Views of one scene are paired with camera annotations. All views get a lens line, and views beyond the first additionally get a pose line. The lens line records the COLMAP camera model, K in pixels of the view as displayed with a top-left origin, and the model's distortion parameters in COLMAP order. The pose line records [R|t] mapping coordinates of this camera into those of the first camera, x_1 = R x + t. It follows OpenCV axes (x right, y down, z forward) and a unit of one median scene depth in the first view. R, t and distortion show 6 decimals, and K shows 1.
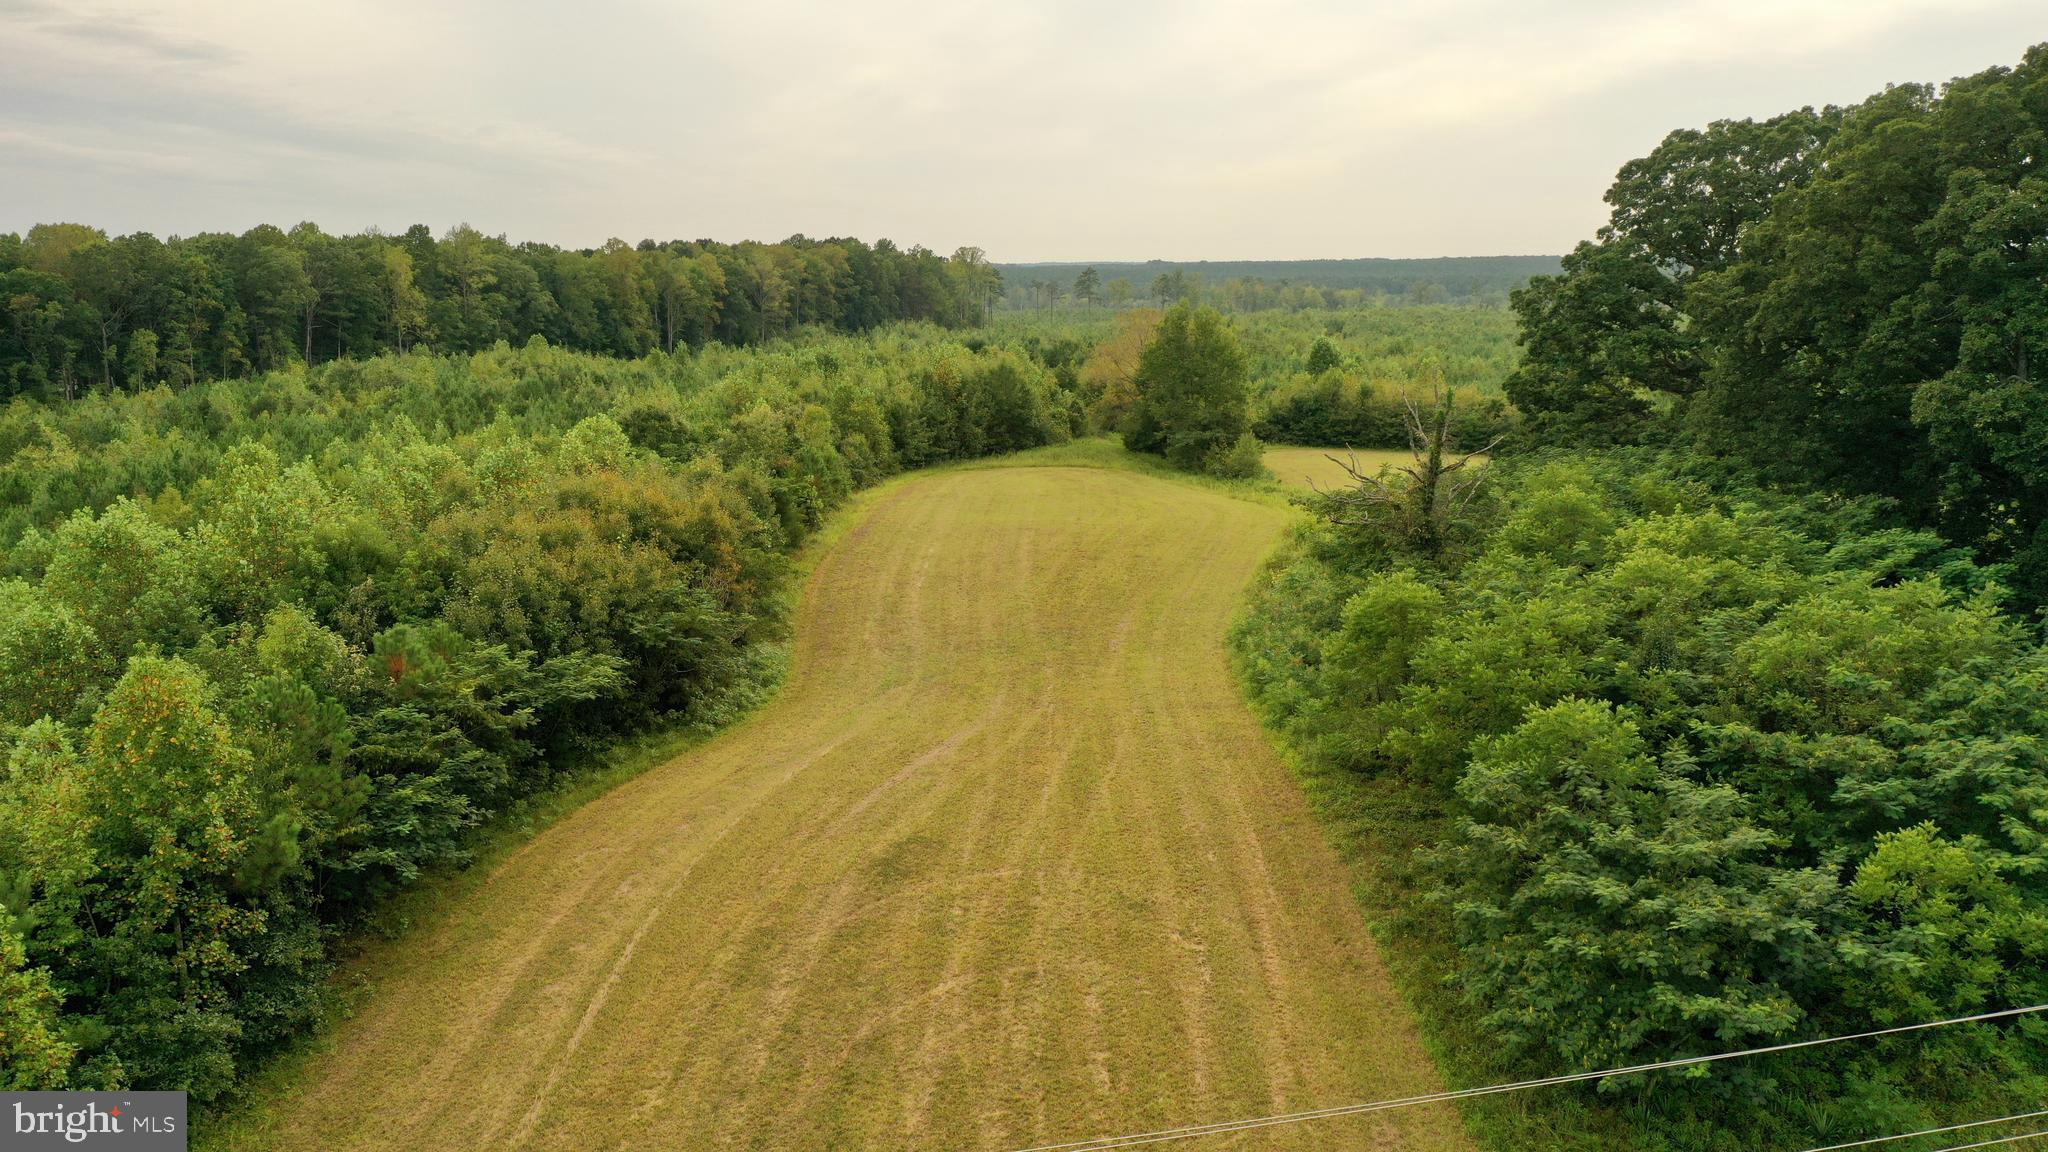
lens RADIAL K [[1634.1, 0, 1022.5], [0, 1634.1, 577.4], [0, 0, 1]] dist [0.010299, -0.012850]
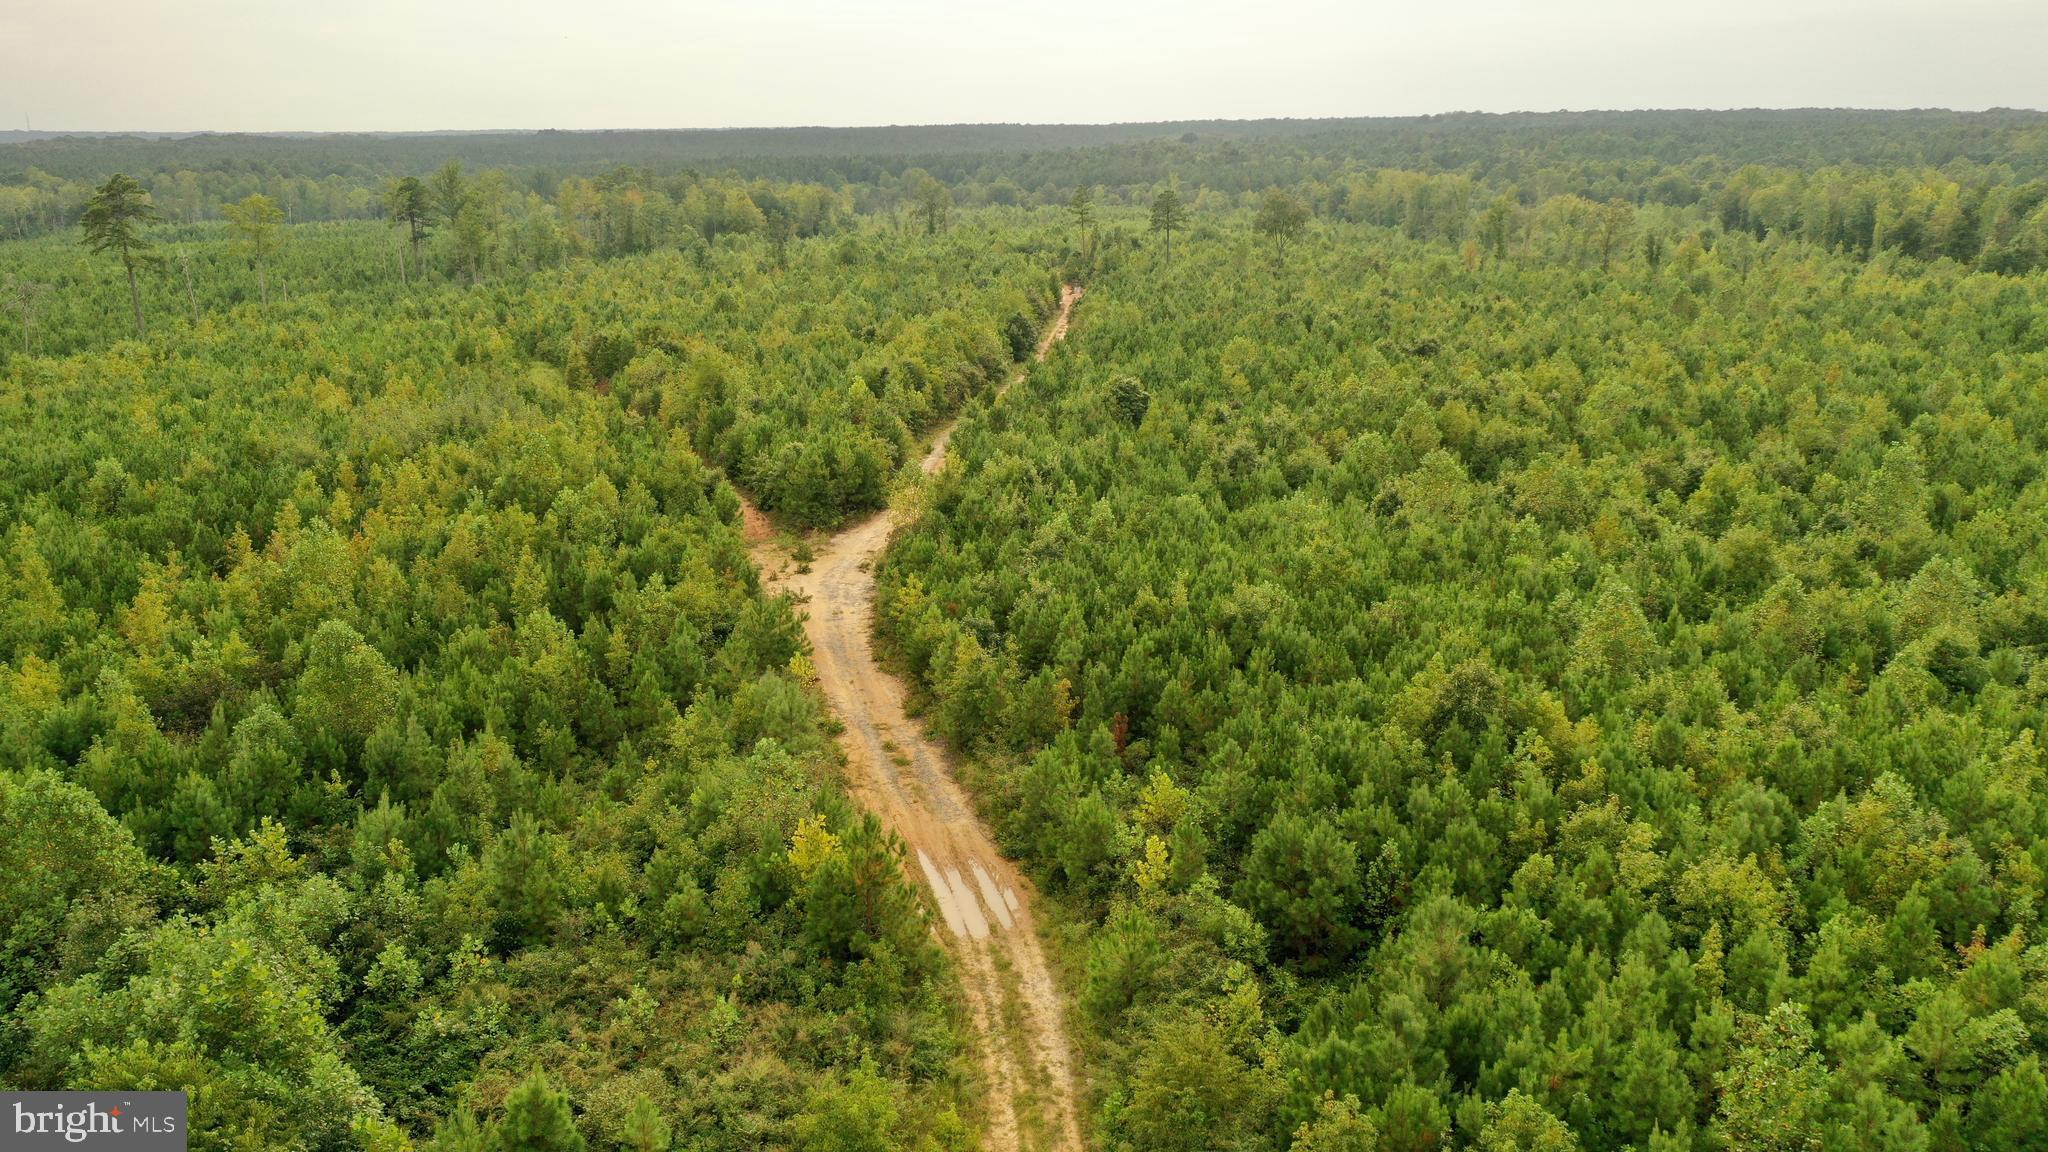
lens RADIAL K [[1634.1, 0, 1024.1], [0, 1634.1, 575.6], [0, 0, 1]] dist [0.010299, -0.012850]
pose [[0.943893, -0.118782, 0.308150, 0.079012], [0.096456, 0.991549, 0.086754, -0.082572], [-0.315851, -0.052163, 0.947374, 0.418359]]
